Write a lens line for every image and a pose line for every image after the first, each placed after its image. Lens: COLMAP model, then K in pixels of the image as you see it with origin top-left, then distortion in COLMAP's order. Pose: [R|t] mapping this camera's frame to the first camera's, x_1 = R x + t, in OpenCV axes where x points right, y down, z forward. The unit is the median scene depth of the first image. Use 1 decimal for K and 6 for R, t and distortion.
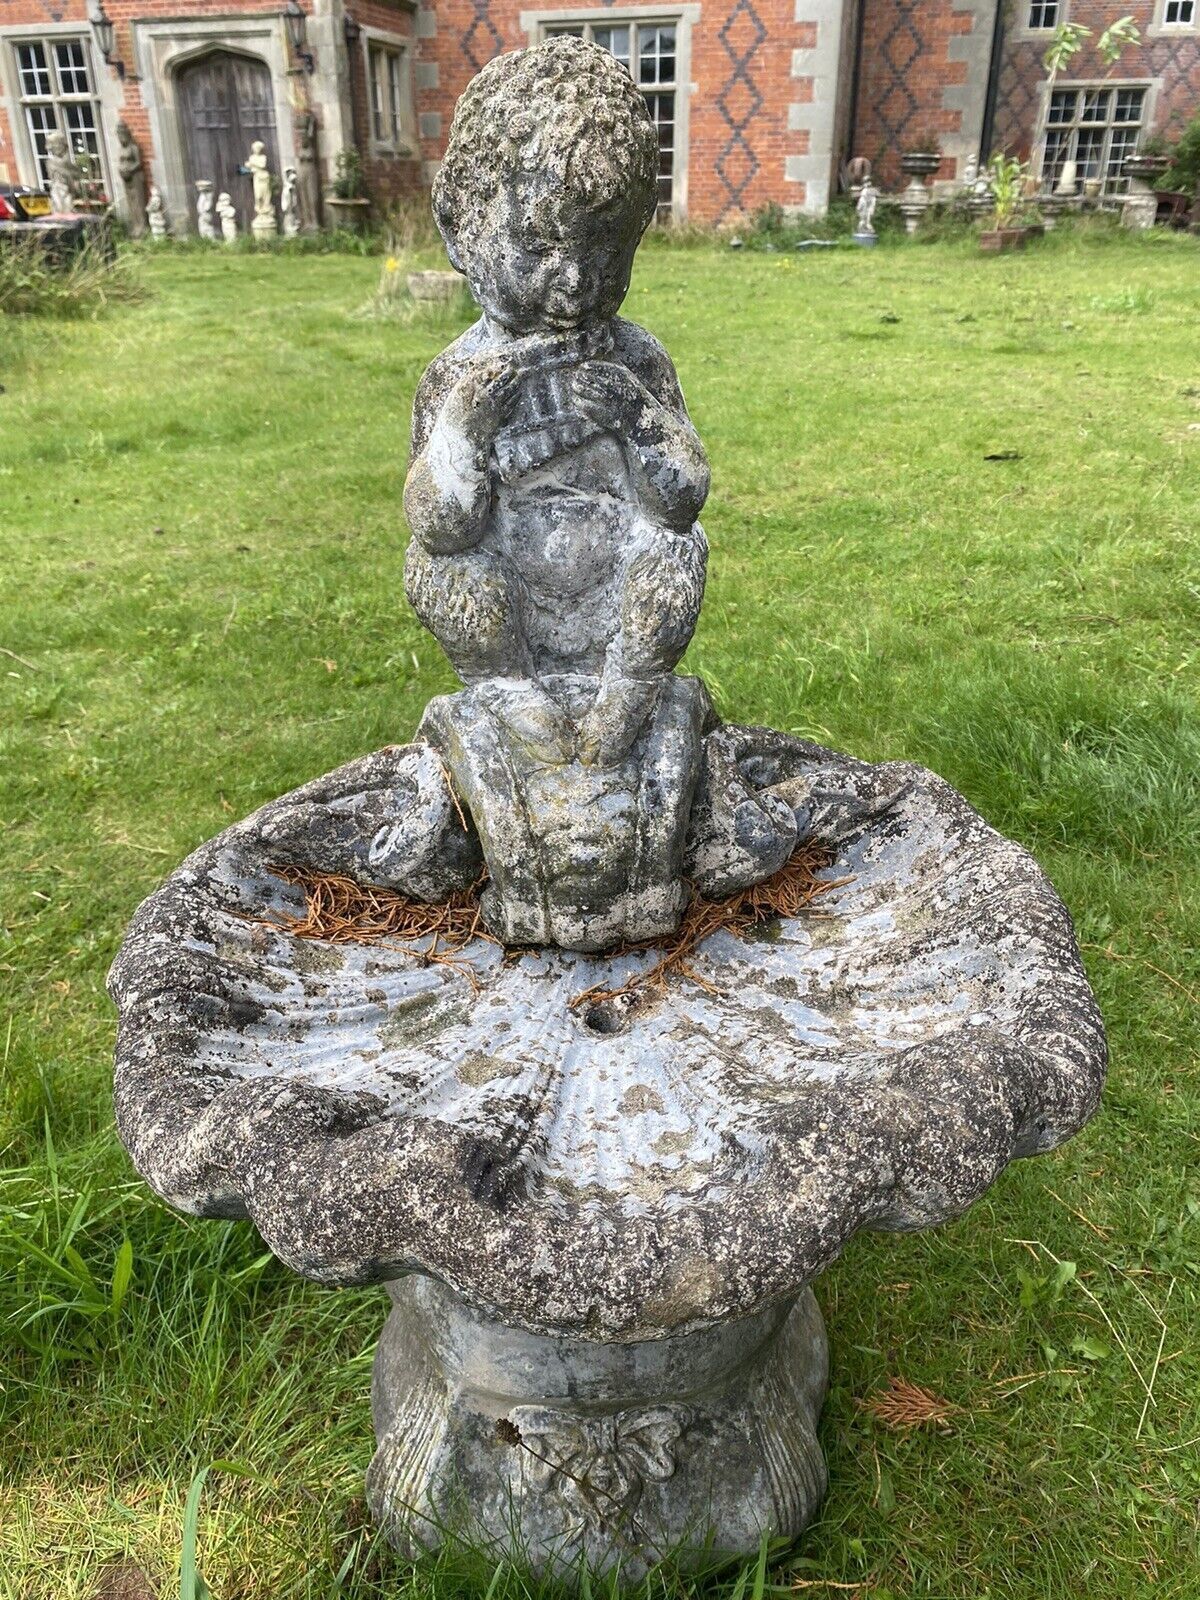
lens RADIAL K [[1220.5, 0, 589.0], [0, 1220.5, 791.9], [0, 0, 1]] dist [0.116478, -0.255074]
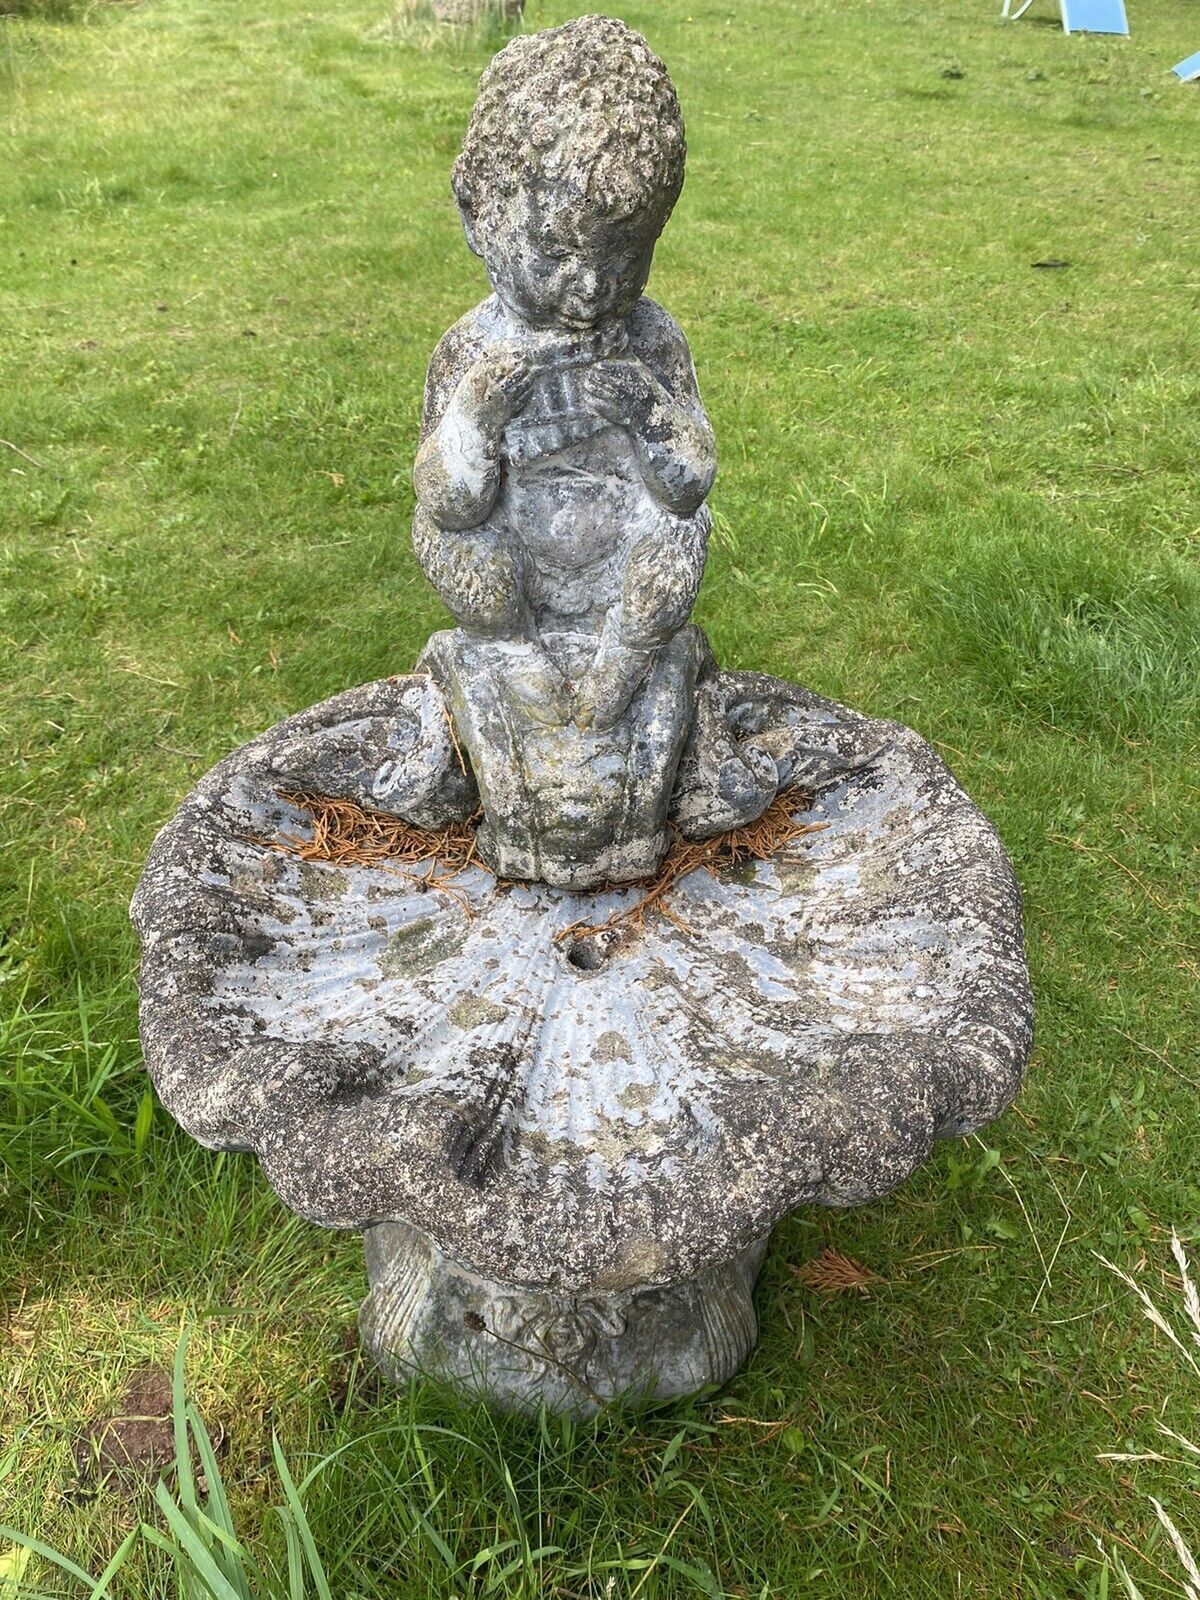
lens RADIAL K [[1216.7, 0, 587.1], [0, 1216.7, 796.8], [0, 0, 1]] dist [0.131670, -0.293915]
pose [[0.998494, 0.054847, 0.001514, 0.004841], [-0.054152, 0.980657, 0.188096, -0.163028], [0.008832, -0.187894, 0.982150, -0.043337]]
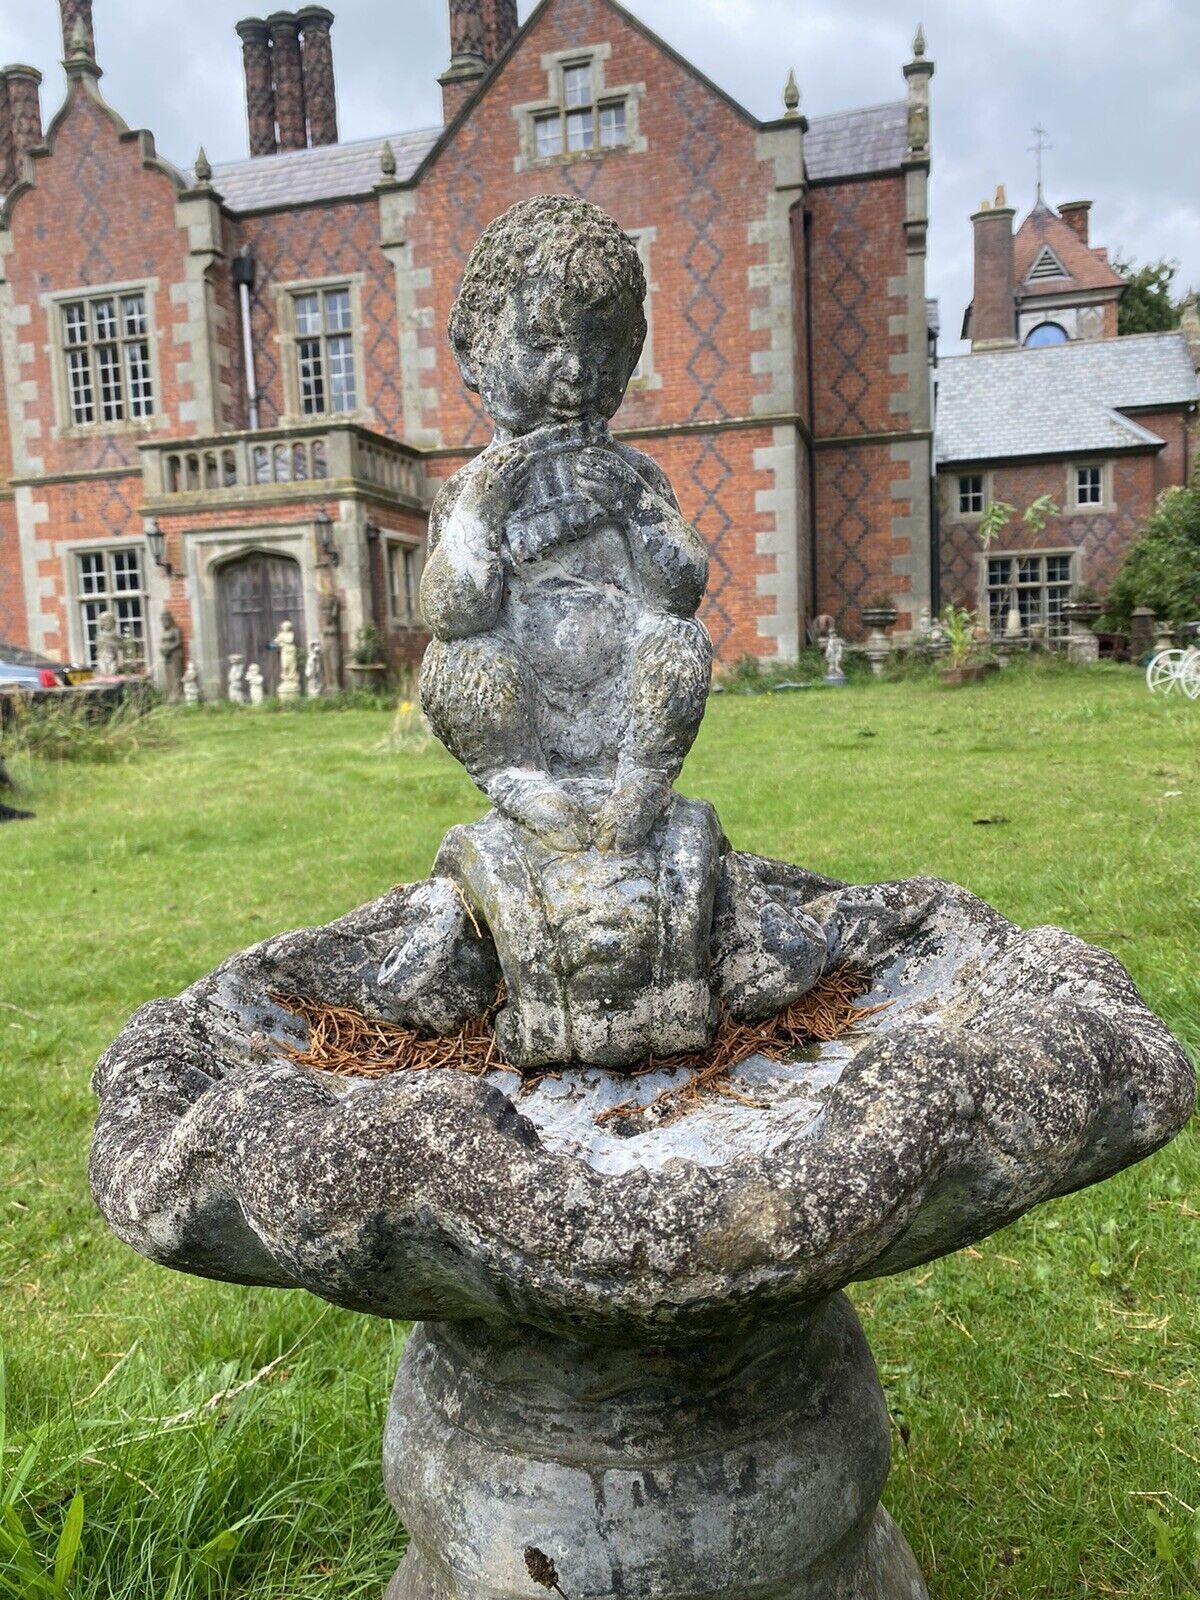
lens RADIAL K [[1222.2, 0, 586.3], [0, 1222.2, 792.2], [0, 0, 1]] dist [0.159956, -0.463202]
pose [[0.999258, -0.038502, -0.001357, -0.012595], [0.035720, 0.939101, -0.341781, 0.270343], [0.014433, 0.341479, 0.939779, 0.063249]]
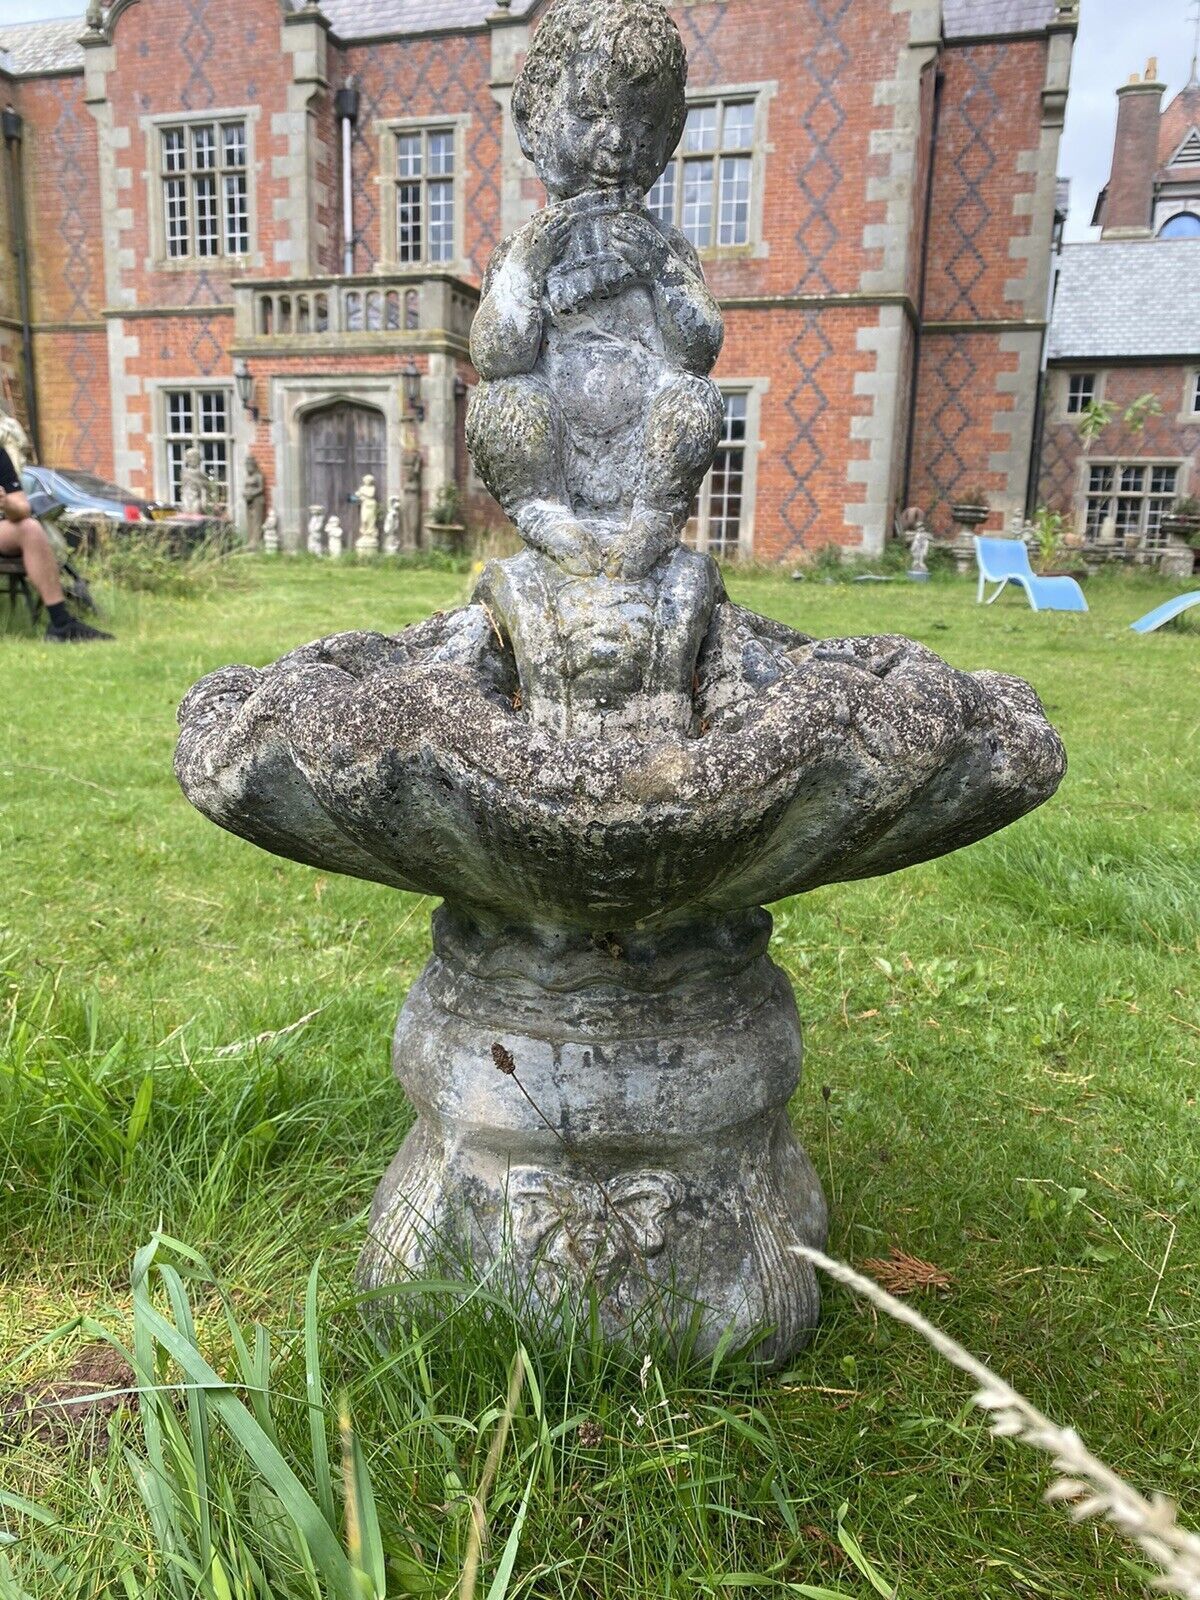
lens RADIAL K [[1225.4, 0, 595.1], [0, 1225.4, 796.7], [0, 0, 1]] dist [0.120368, -0.295225]
pose [[0.997870, 0.044939, -0.047284, 0.047369], [-0.055310, 0.967169, -0.248040, 0.467478], [0.034585, 0.250127, 0.967595, -0.064799]]
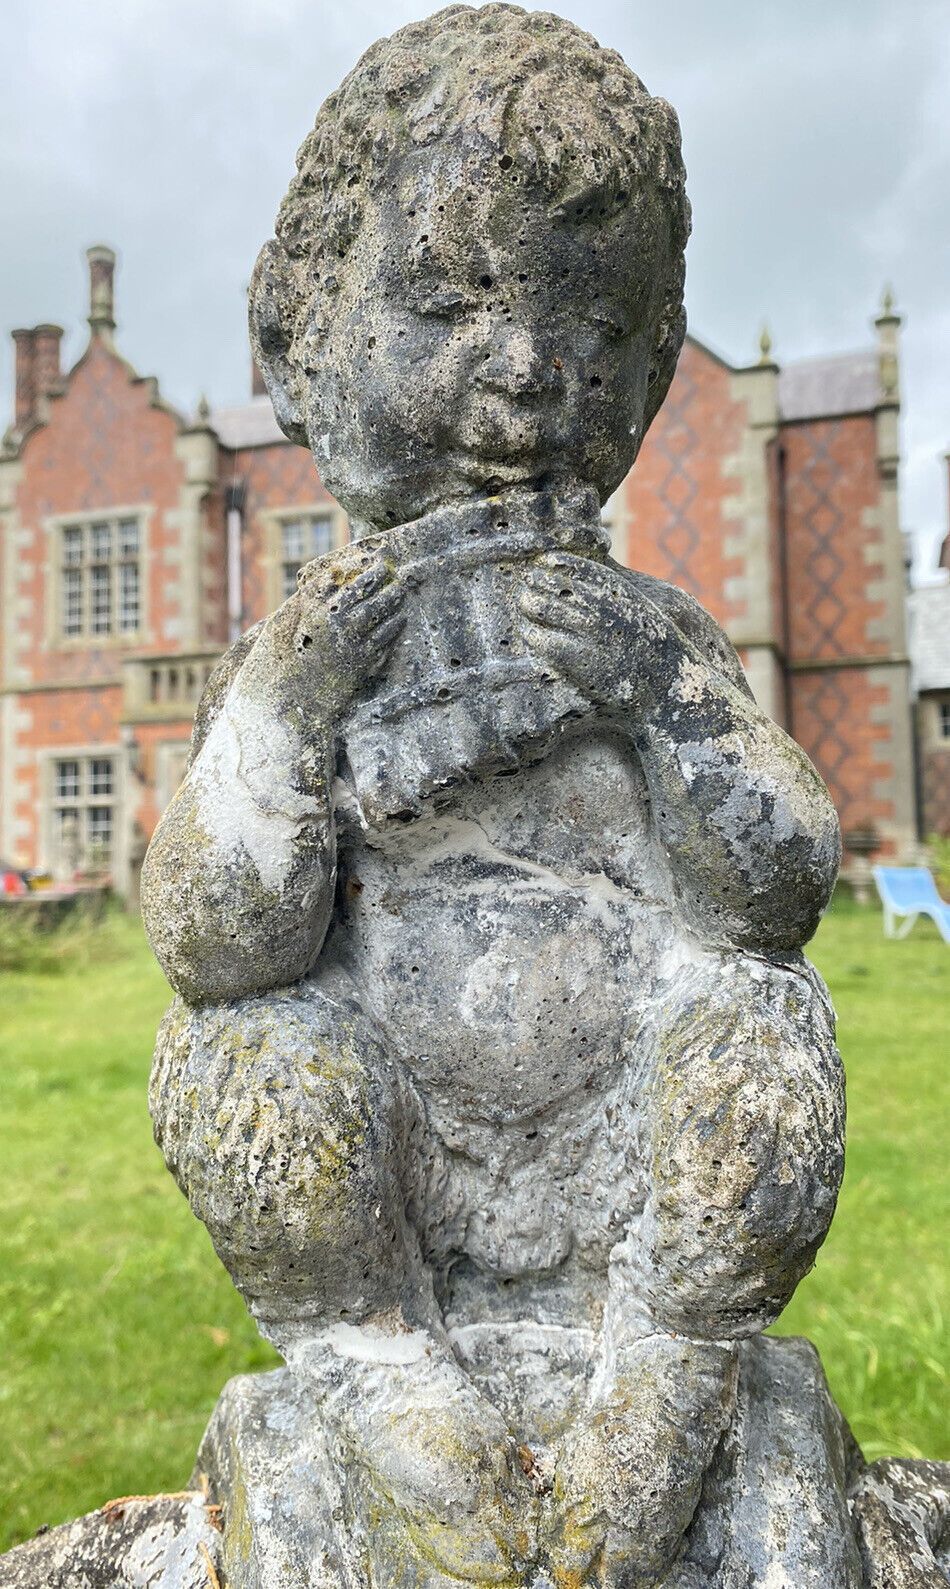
lens RADIAL K [[1240.9, 0, 466.6], [0, 1240.9, 785.9], [0, 0, 1]] dist [0.004027, -0.010914]
pose [[0.997658, -0.015754, -0.066561, -0.003991], [-0.020017, 0.863269, -0.504347, -0.042138], [0.065406, 0.504498, 0.860932, 0.563368]]
